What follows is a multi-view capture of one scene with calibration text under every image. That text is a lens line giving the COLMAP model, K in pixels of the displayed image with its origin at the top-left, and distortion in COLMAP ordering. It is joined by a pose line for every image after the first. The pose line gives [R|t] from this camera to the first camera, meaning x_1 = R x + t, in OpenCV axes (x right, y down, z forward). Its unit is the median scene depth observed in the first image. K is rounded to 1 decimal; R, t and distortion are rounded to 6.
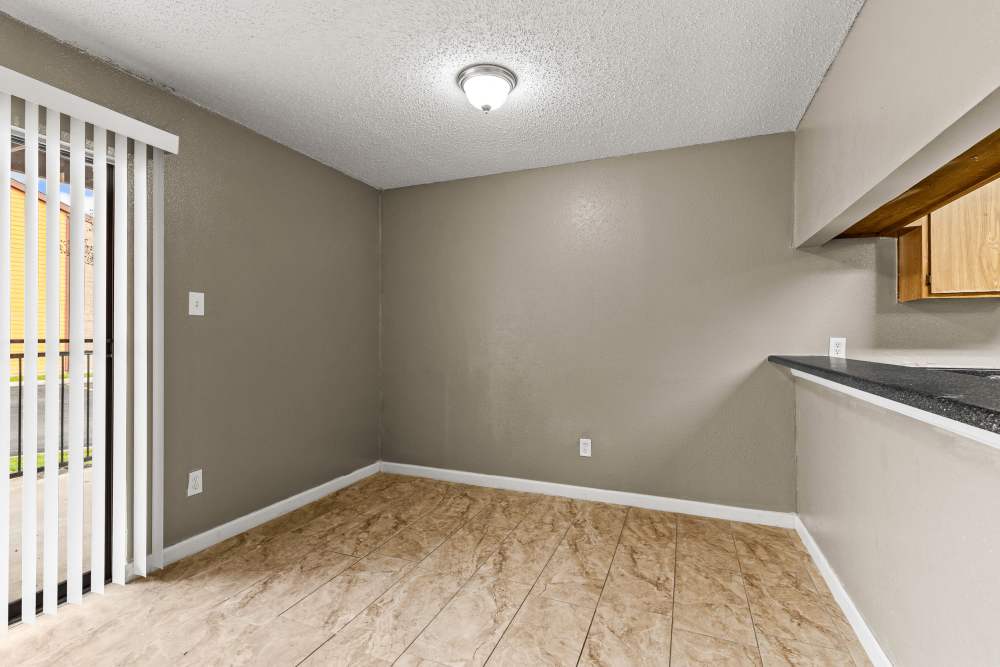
lens RADIAL K [[462.7, 0, 498.3], [0, 462.7, 328.3], [0, 0, 1]] dist [0.011301, -0.000080]
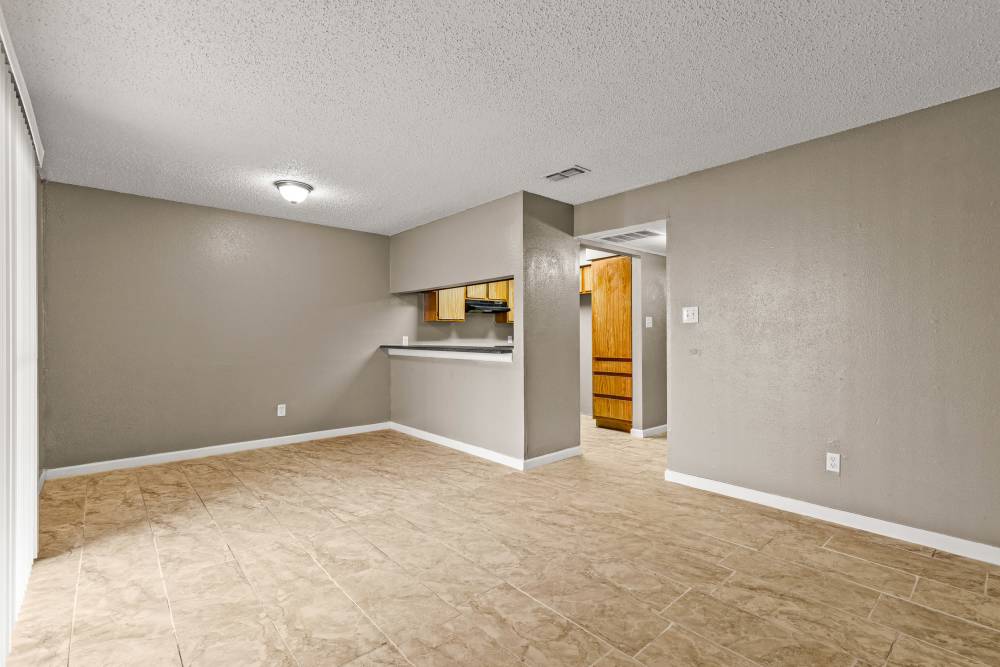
lens RADIAL K [[462.7, 0, 498.1], [0, 462.7, 331.9], [0, 0, 1]] dist [0.011301, -0.000080]
pose [[0.450791, 0.004194, 0.892620, -1.068724], [-0.008160, 0.999967, -0.000577, -0.003670], [-0.892592, -0.007023, 0.450810, -0.392354]]
